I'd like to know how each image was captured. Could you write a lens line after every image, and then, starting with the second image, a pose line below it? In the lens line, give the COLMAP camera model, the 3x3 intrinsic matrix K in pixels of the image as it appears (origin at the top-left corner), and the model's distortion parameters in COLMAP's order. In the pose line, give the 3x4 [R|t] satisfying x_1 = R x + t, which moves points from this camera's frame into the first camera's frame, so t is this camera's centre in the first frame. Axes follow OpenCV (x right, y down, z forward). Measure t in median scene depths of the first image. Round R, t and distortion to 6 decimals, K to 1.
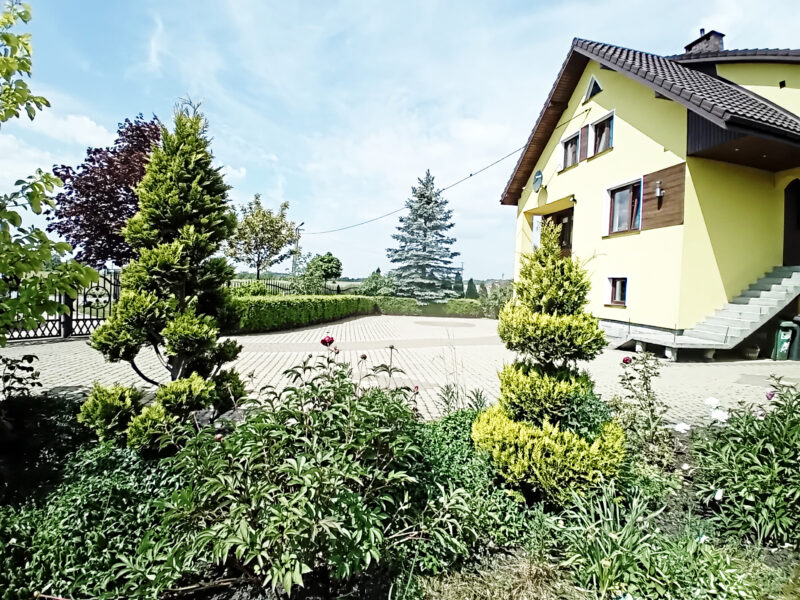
lens RADIAL K [[393.9, 0, 390.3], [0, 393.9, 298.3], [0, 0, 1]] dist [-0.028876, -0.018715]
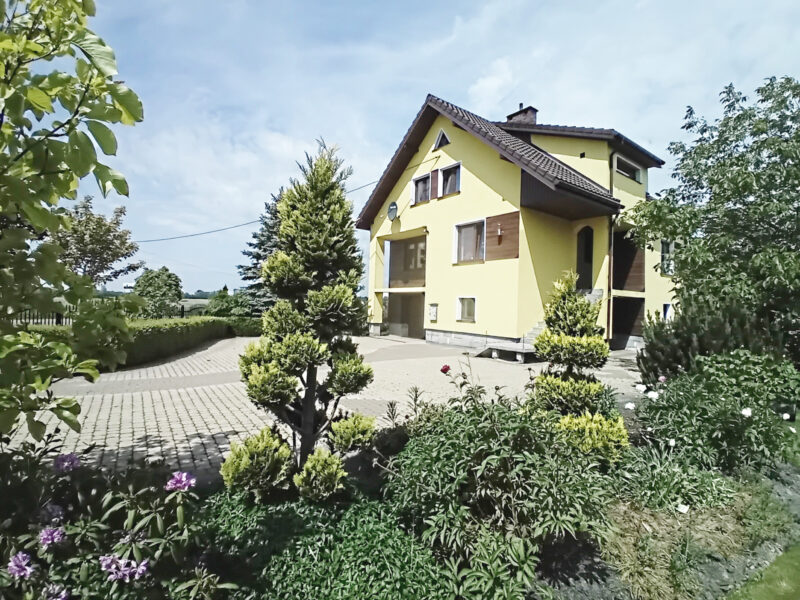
lens RADIAL K [[393.9, 0, 396.3], [0, 393.9, 299.1], [0, 0, 1]] dist [-0.028876, -0.018715]
pose [[0.884124, -0.003910, 0.467235, -0.168747], [0.021337, 0.999260, -0.032014, -0.013040], [-0.466764, 0.038274, 0.883553, 0.008595]]
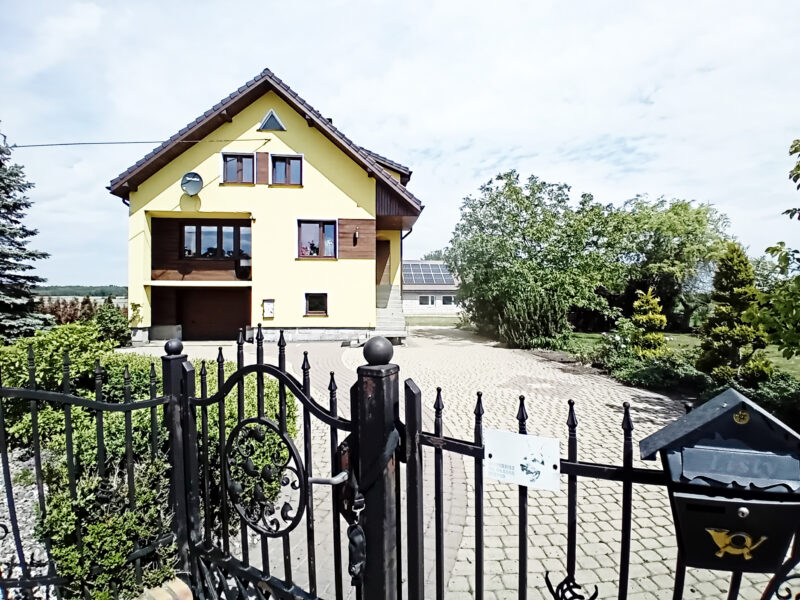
lens RADIAL K [[393.9, 0, 402.2], [0, 393.9, 302.9], [0, 0, 1]] dist [-0.028876, -0.018715]
pose [[0.042559, -0.043809, 0.998133, -0.596223], [0.039272, 0.998339, 0.042144, -0.057055], [-0.998322, 0.037406, 0.044209, 0.590801]]
